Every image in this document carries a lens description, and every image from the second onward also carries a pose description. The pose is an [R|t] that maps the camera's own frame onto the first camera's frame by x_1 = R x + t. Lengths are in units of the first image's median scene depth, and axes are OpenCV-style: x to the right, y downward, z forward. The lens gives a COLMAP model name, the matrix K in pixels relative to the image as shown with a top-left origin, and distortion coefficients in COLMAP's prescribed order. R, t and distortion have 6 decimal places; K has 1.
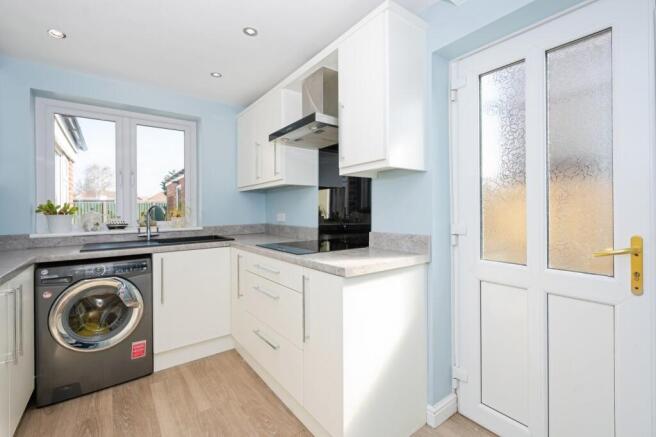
lens RADIAL K [[295.8, 0, 328.2], [0, 295.8, 213.2], [0, 0, 1]] dist [-0.000921, -0.000135]
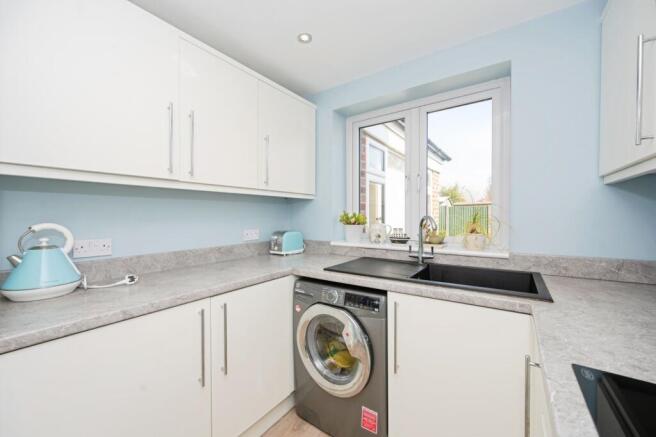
lens RADIAL K [[259.6, 0, 327.3], [0, 259.6, 216.0], [0, 0, 1]] dist [0.000152, -0.000128]
pose [[0.314399, 0.014076, -0.949186, -0.072760], [-0.010080, 0.999883, 0.011489, -0.033151], [0.949237, 0.005956, 0.314504, 0.608783]]
